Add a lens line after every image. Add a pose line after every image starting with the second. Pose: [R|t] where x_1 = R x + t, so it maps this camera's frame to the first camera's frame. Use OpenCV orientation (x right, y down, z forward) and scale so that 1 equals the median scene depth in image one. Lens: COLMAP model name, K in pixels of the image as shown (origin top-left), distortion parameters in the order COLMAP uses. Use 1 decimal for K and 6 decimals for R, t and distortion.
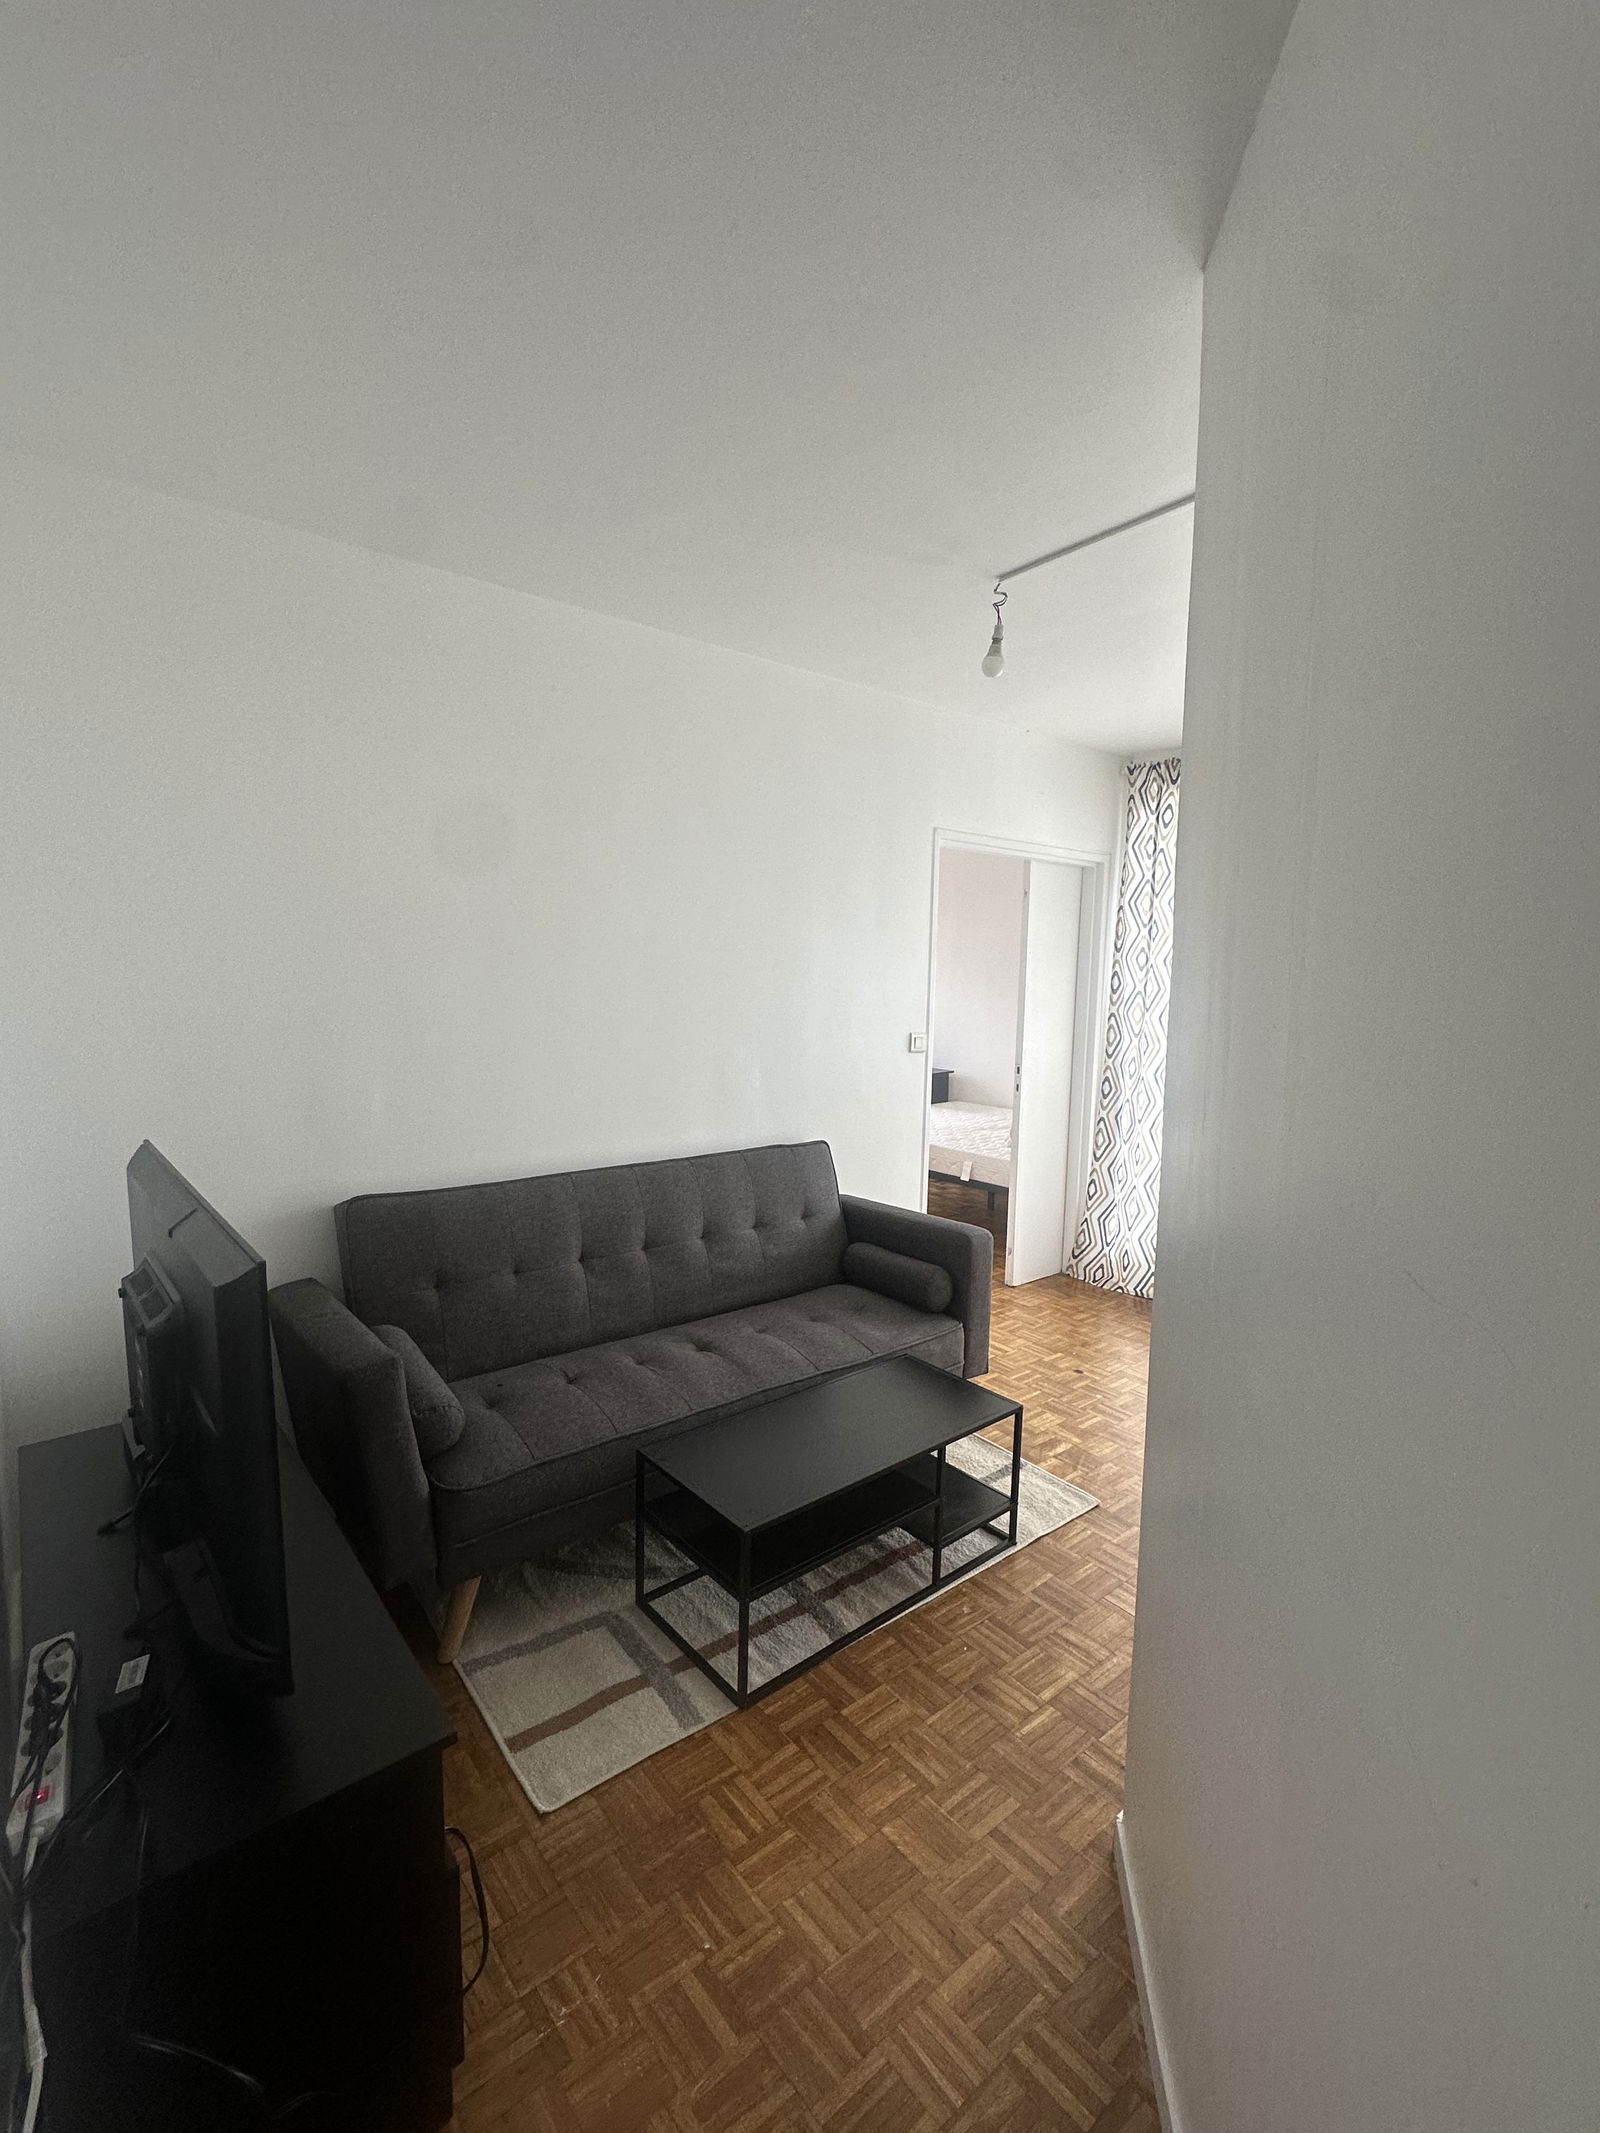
lens RADIAL K [[944.3, 0, 797.8], [0, 944.3, 1070.5], [0, 0, 1]] dist [-0.007423, 0.000354]
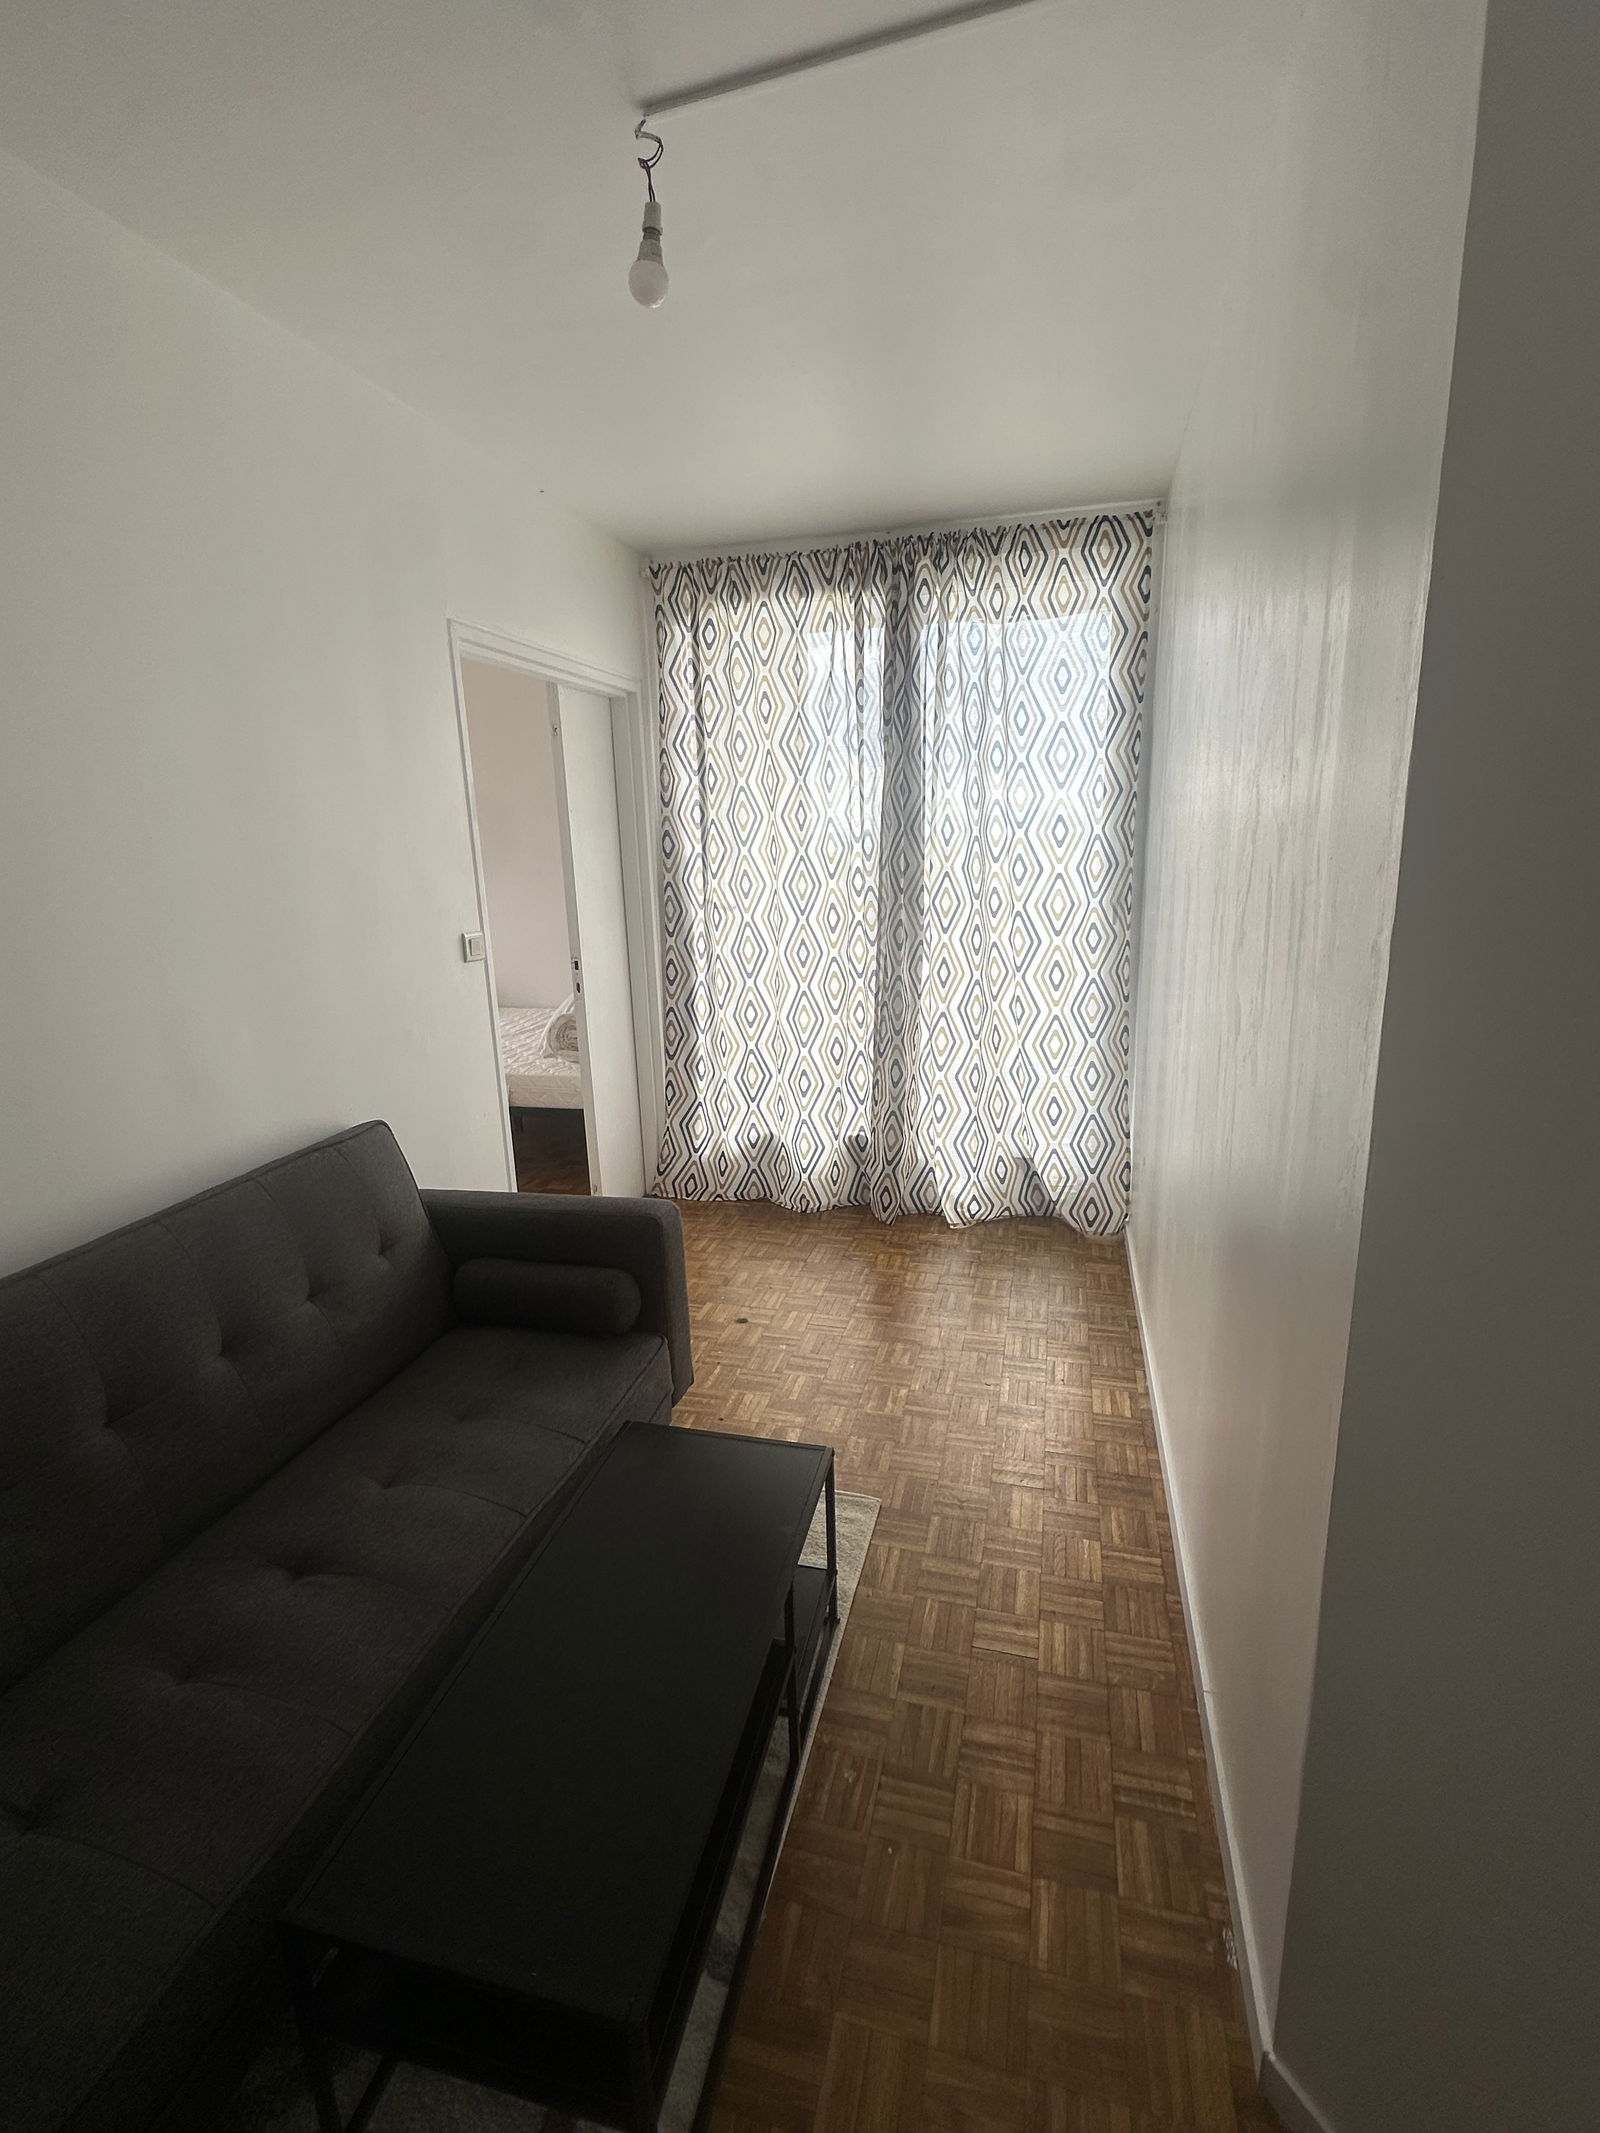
lens RADIAL K [[944.3, 0, 797.2], [0, 944.3, 1069.1], [0, 0, 1]] dist [-0.007423, 0.000354]
pose [[0.810819, -0.184916, 0.555318, -0.071902], [0.109449, 0.979947, 0.166508, -0.027026], [-0.574973, -0.074229, 0.814798, 0.259466]]
